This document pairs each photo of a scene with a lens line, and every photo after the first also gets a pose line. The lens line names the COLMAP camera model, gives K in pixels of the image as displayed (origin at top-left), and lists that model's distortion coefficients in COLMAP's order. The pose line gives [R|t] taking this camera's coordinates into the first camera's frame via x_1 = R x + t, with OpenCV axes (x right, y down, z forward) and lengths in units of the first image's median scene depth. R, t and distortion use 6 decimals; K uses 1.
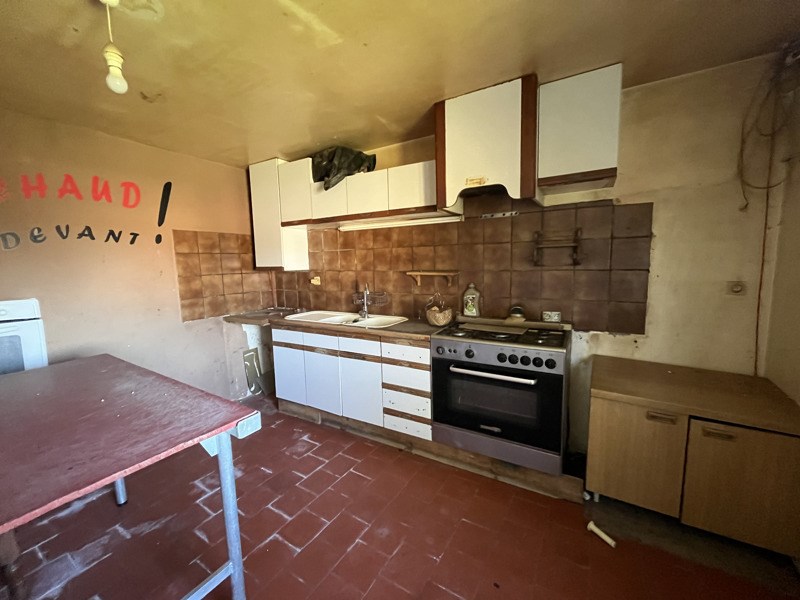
lens RADIAL K [[323.1, 0, 399.5], [0, 323.1, 298.3], [0, 0, 1]] dist [-0.000100, -0.000053]
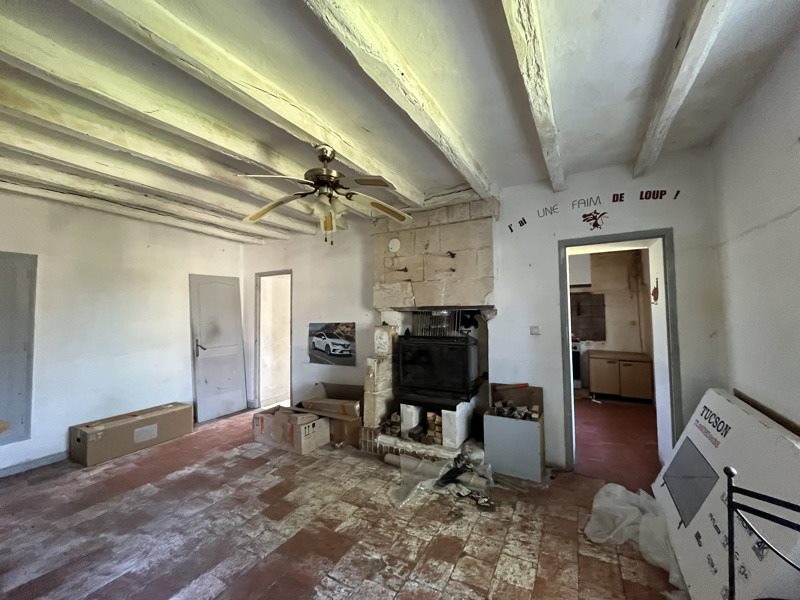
lens RADIAL K [[323.1, 0, 401.2], [0, 323.1, 300.2], [0, 0, 1]] dist [-0.000100, -0.000053]
pose [[0.998422, 0.018248, 0.053113, -1.133171], [-0.009579, 0.987214, -0.159114, 0.226979], [-0.055338, 0.158354, 0.985830, -1.670612]]
